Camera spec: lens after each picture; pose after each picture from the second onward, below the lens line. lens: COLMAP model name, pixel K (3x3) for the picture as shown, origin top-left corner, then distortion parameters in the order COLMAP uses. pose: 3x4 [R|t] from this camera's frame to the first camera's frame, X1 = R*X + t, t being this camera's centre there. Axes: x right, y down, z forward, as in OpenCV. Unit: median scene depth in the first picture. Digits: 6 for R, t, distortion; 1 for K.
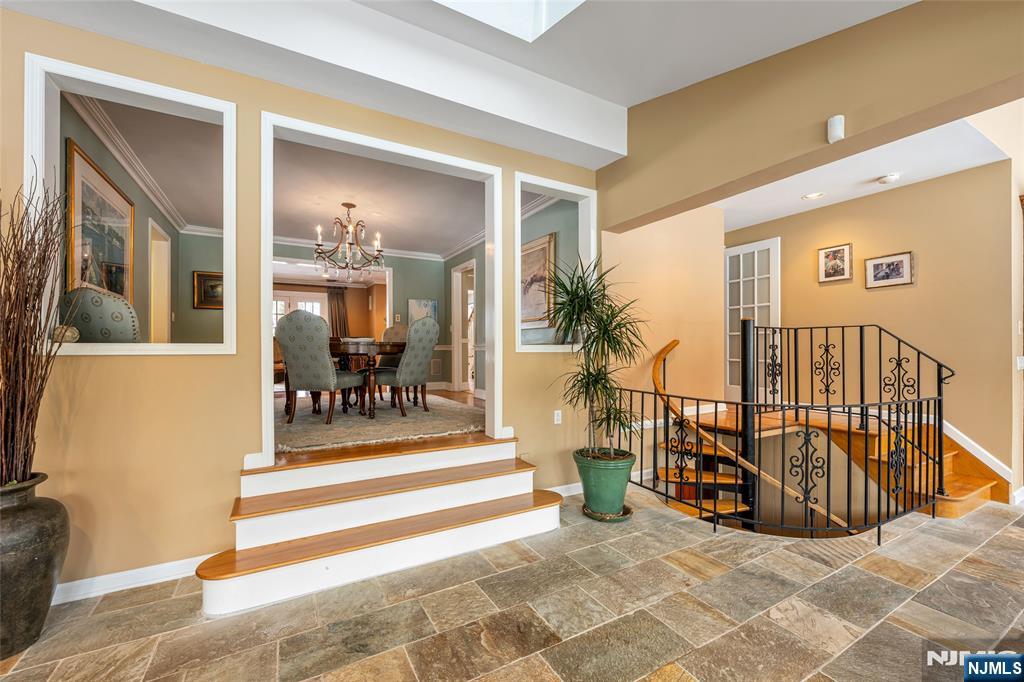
lens RADIAL K [[407.2, 0, 510.0], [0, 407.2, 350.7], [0, 0, 1]] dist [-0.000381, 0.000476]
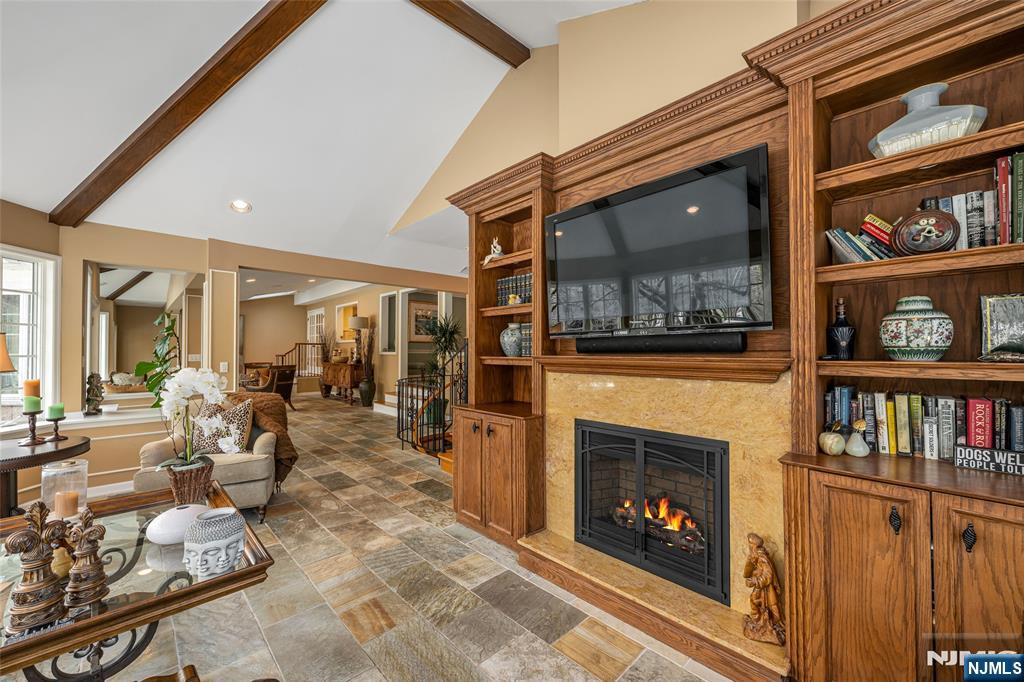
lens RADIAL K [[407.2, 0, 505.7], [0, 407.2, 343.9], [0, 0, 1]] dist [-0.000381, 0.000476]
pose [[0.226858, -0.012881, -0.973843, 2.979882], [0.000632, 0.999914, -0.013079, -0.005821], [0.973928, 0.002352, 0.226846, 1.053302]]
